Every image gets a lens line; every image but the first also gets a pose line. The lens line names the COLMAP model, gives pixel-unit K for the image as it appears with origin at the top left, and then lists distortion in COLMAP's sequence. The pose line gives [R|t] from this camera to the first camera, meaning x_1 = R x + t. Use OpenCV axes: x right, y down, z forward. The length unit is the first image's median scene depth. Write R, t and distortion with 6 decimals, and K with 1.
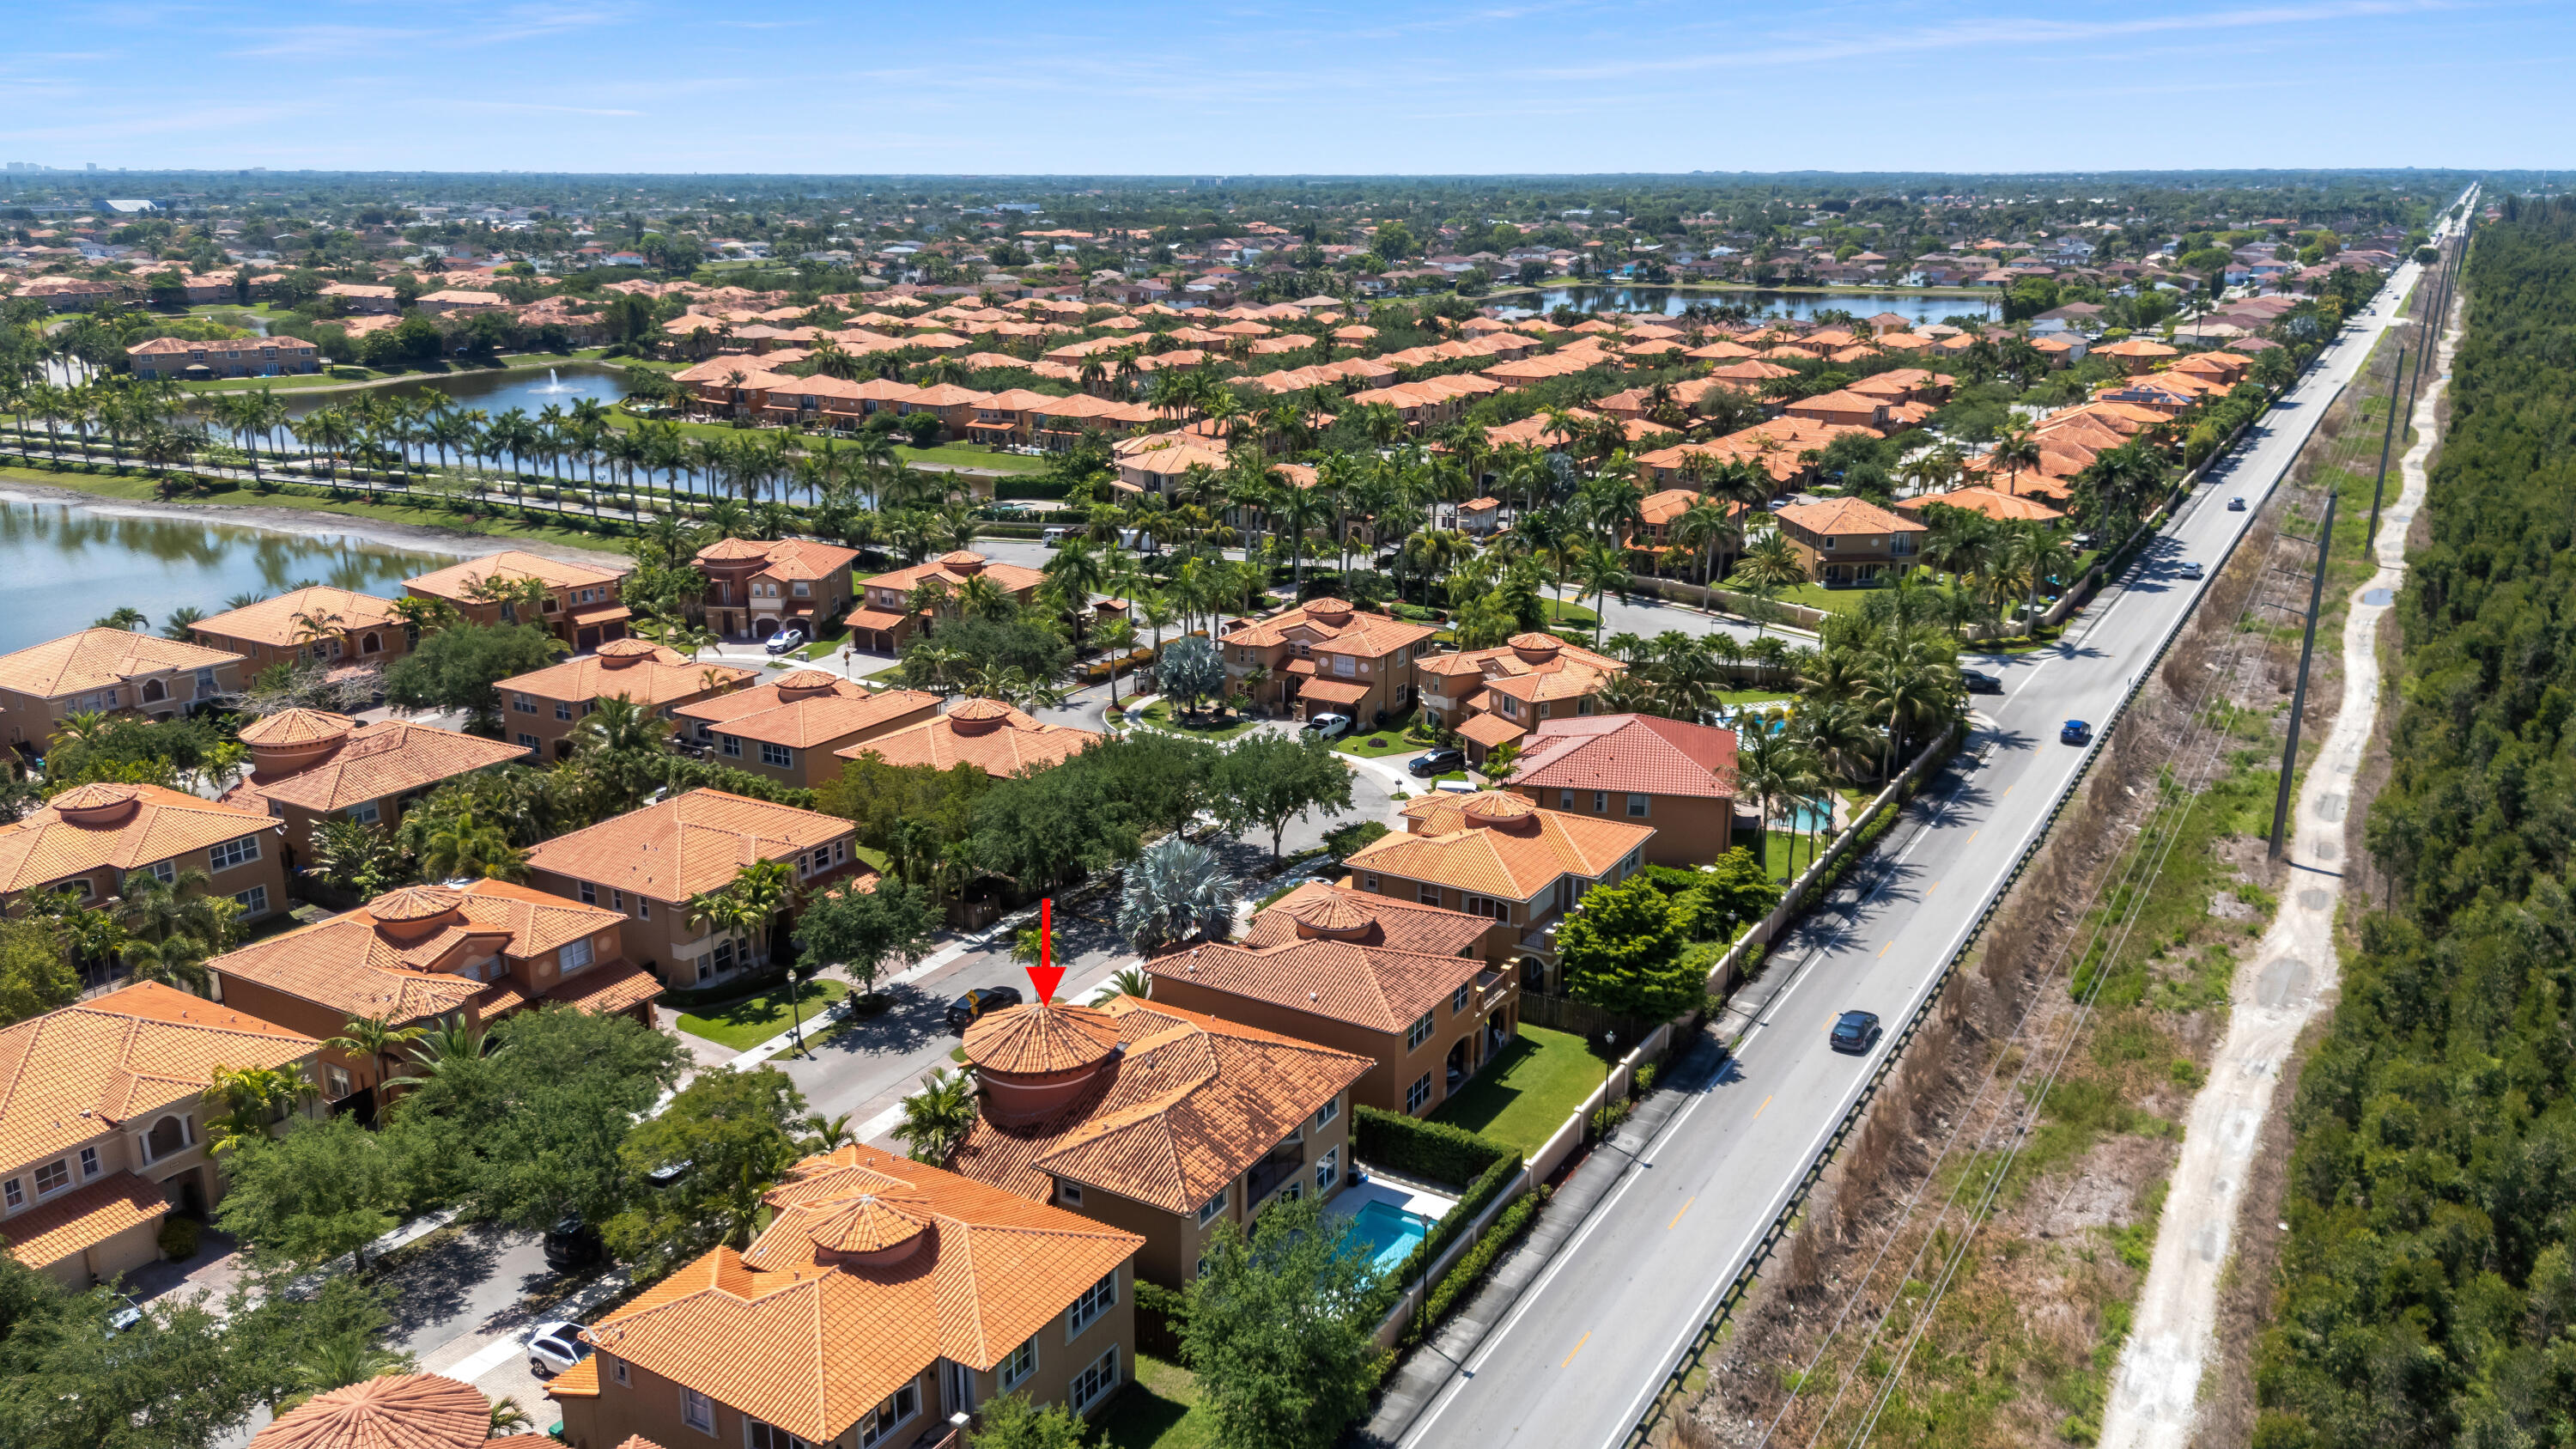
lens RADIAL K [[1887.6, 0, 1288.0], [0, 1887.6, 724.5], [0, 0, 1]] dist [0.084490, -0.092188]
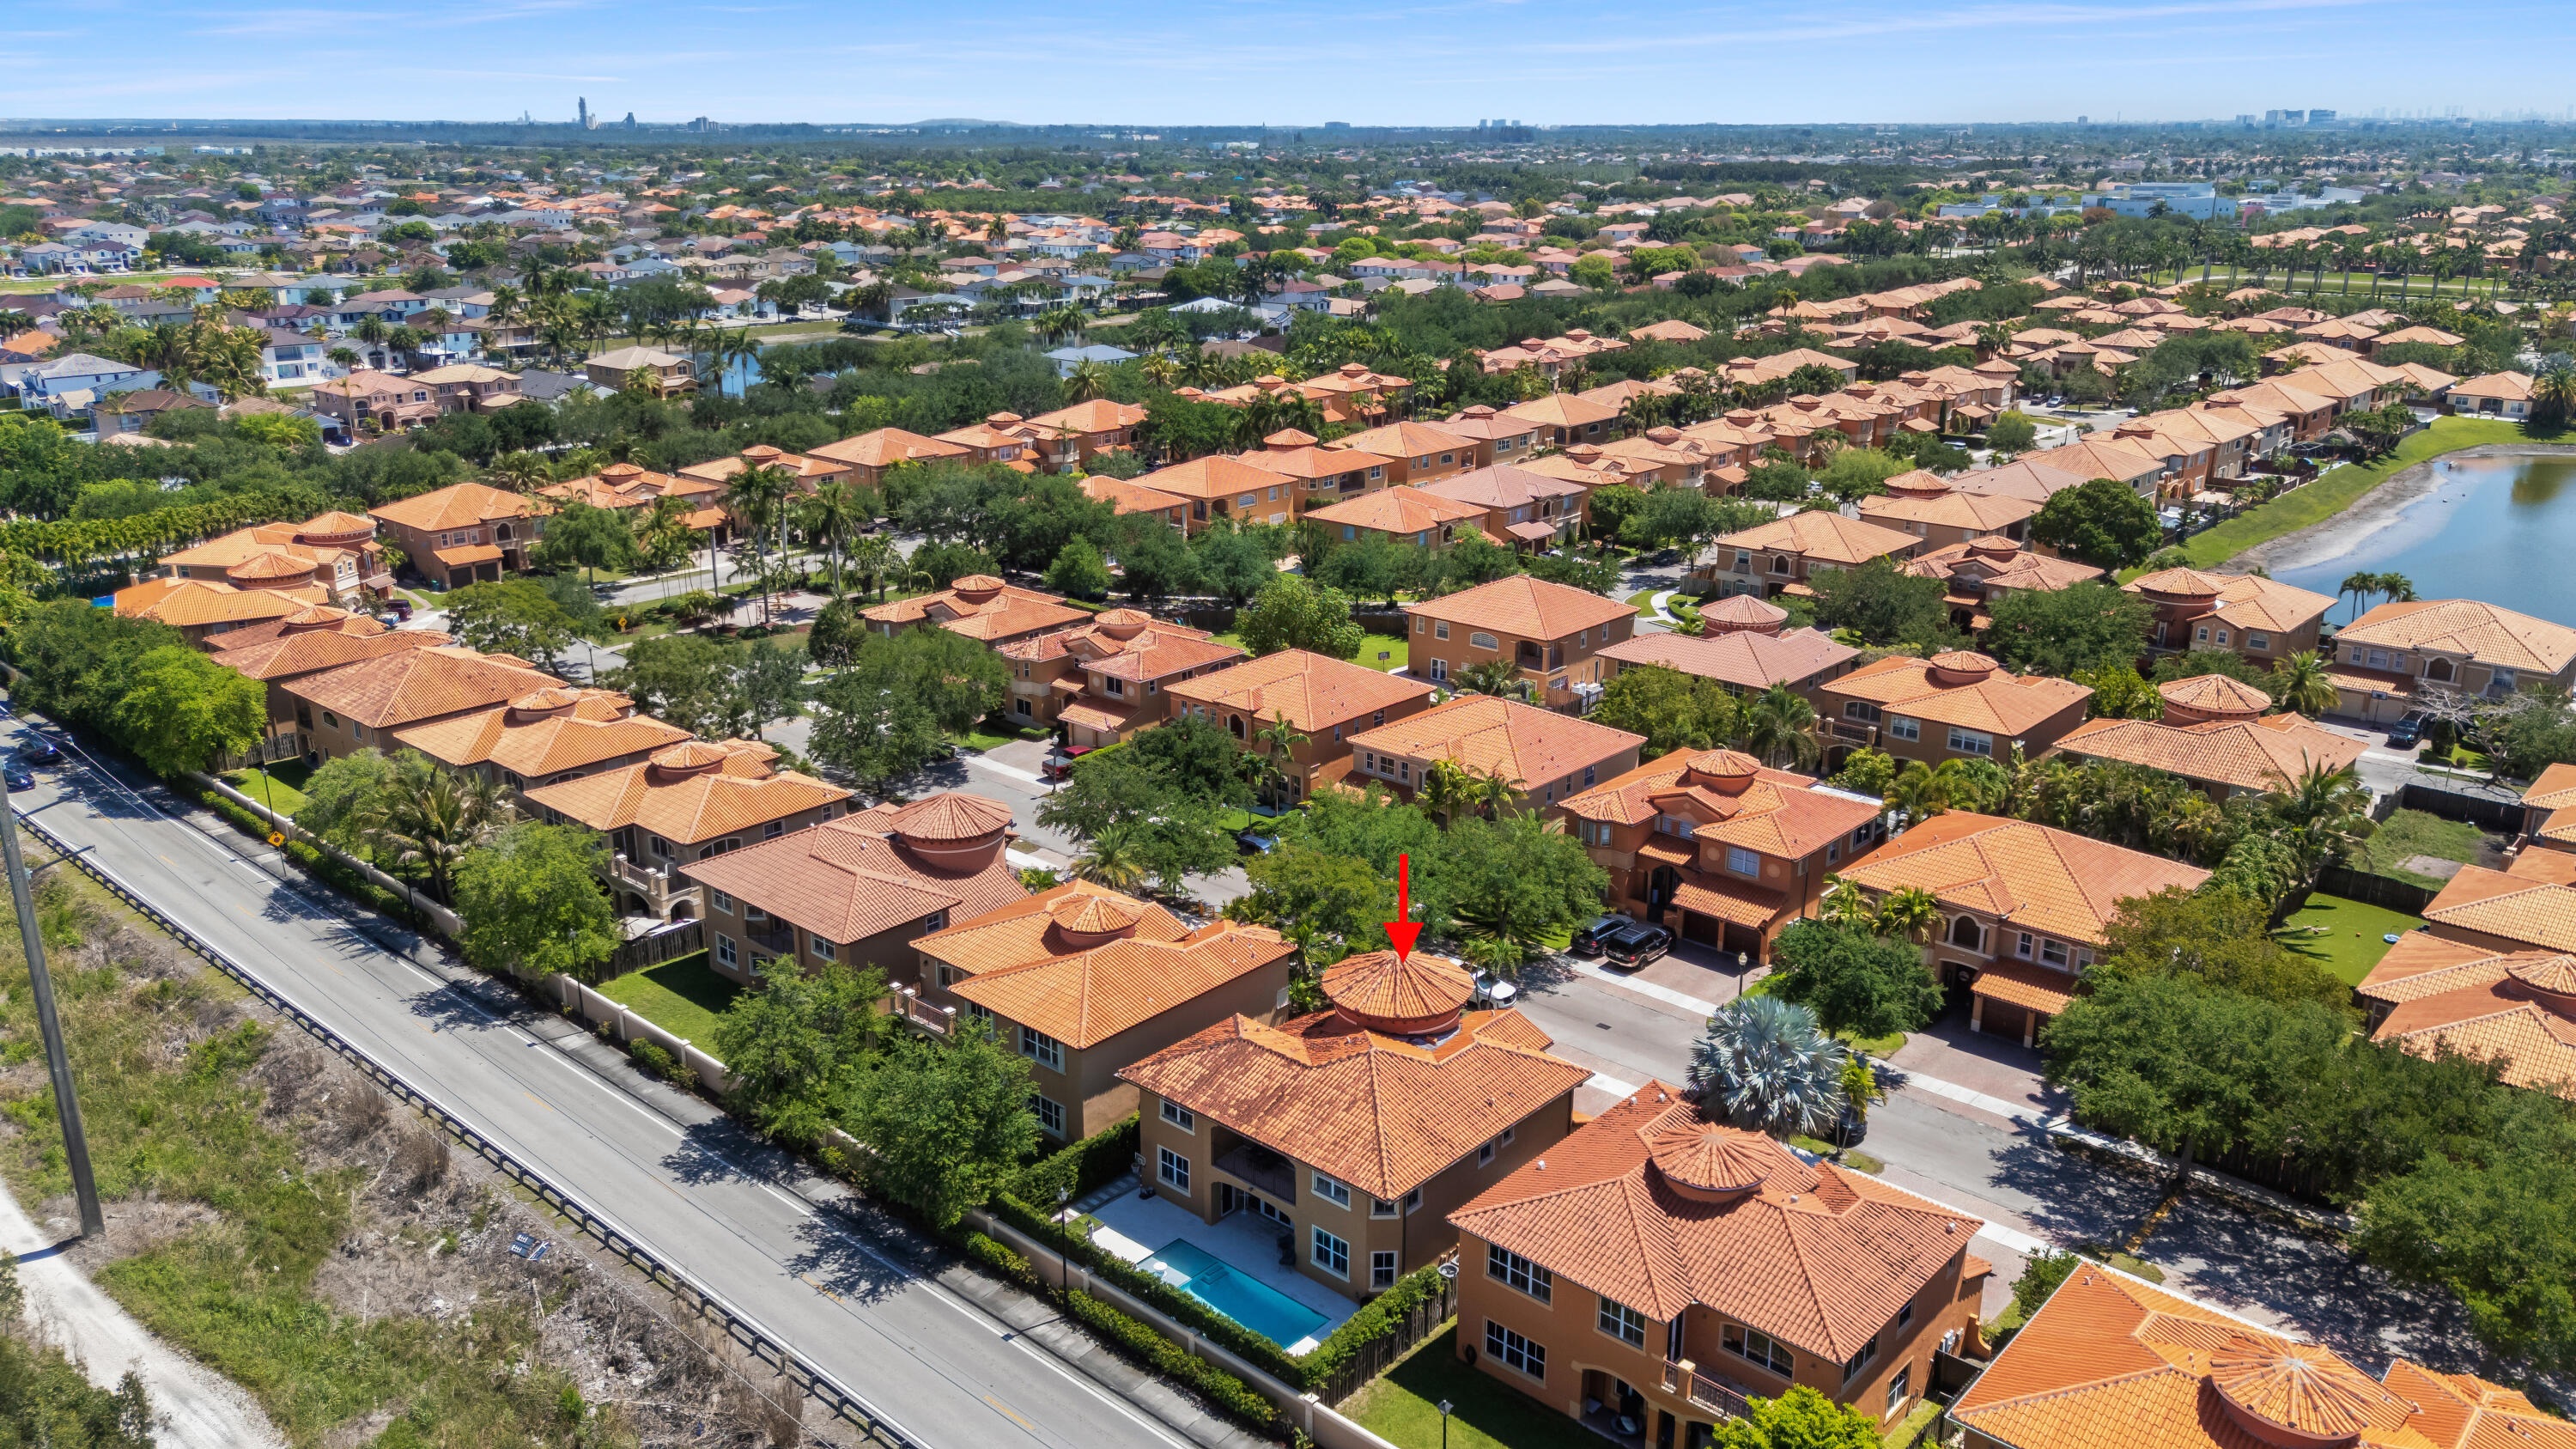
lens RADIAL K [[1887.6, 0, 1288.0], [0, 1887.6, 724.5], [0, 0, 1]] dist [0.084490, -0.092188]
pose [[-0.185773, 0.298710, -0.936088, 0.530213], [-0.275189, 0.898730, 0.341402, -0.197484], [0.943271, 0.321024, -0.084758, 0.643597]]
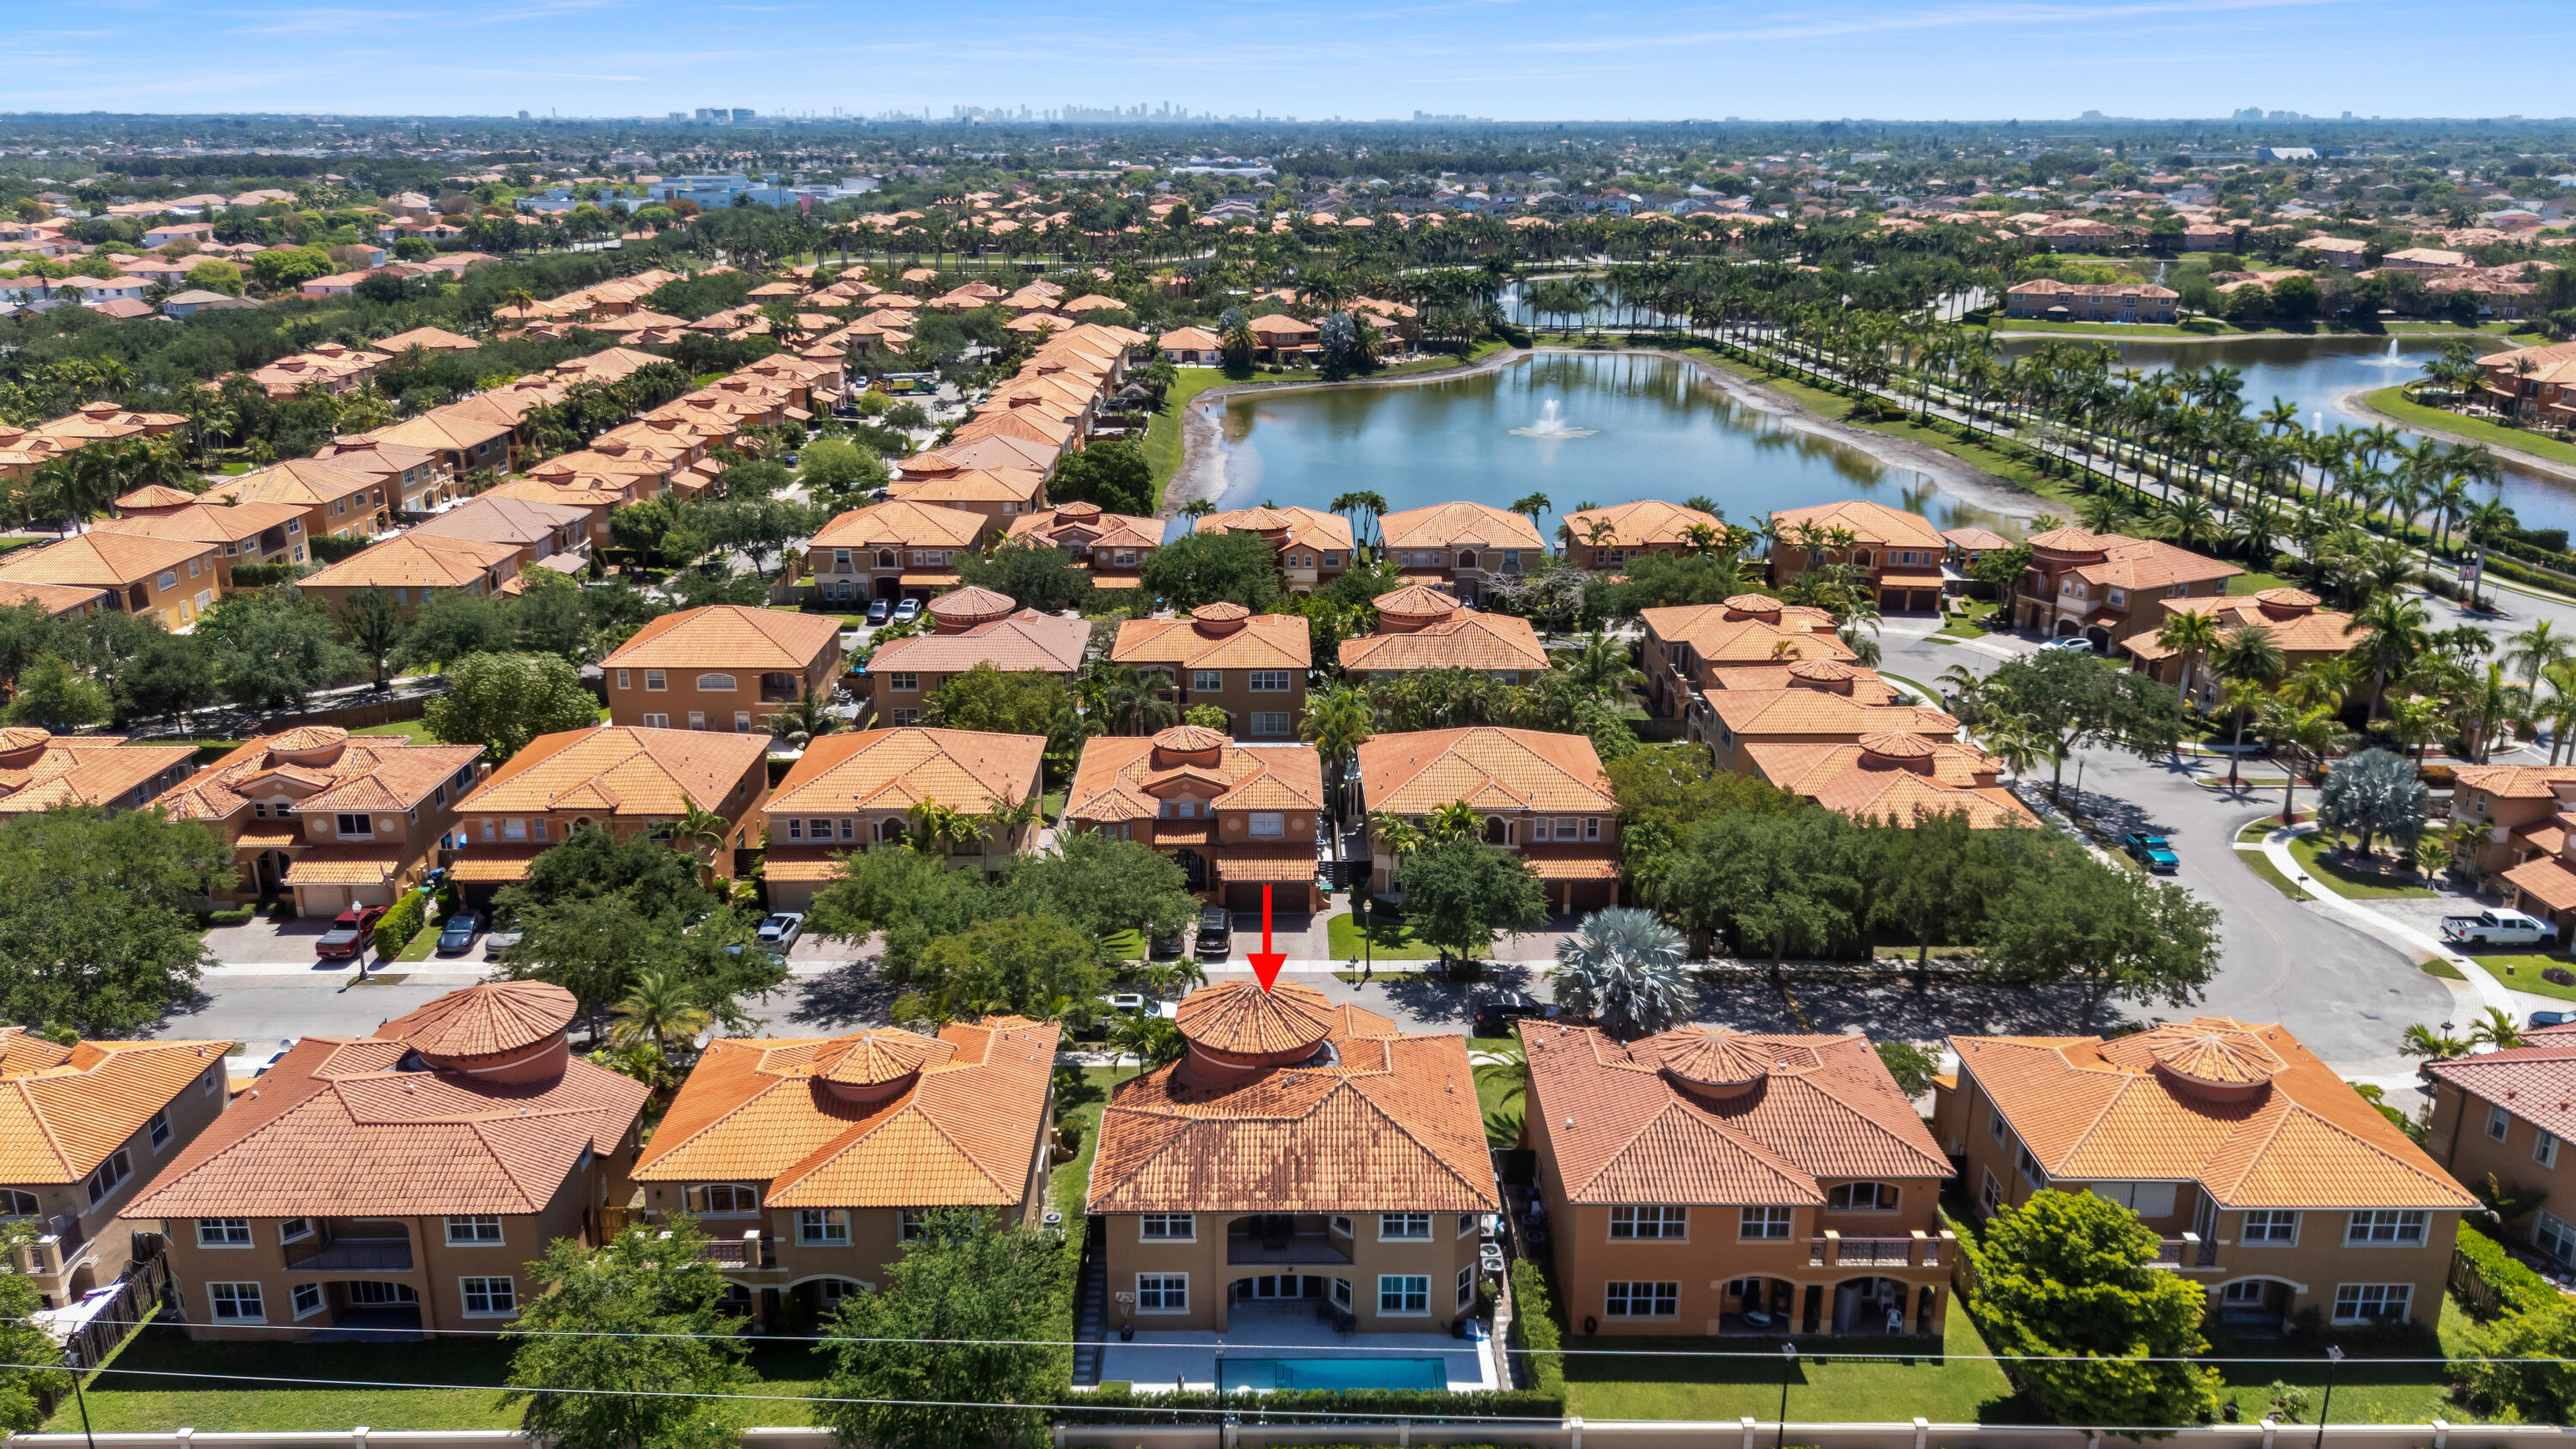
lens RADIAL K [[1887.6, 0, 1288.0], [0, 1887.6, 724.5], [0, 0, 1]] dist [0.084490, -0.092188]
pose [[0.524033, 0.261480, -0.810567, 0.410255], [-0.241273, 0.958296, 0.153152, -0.086047], [0.816809, 0.115311, 0.565267, 0.290470]]
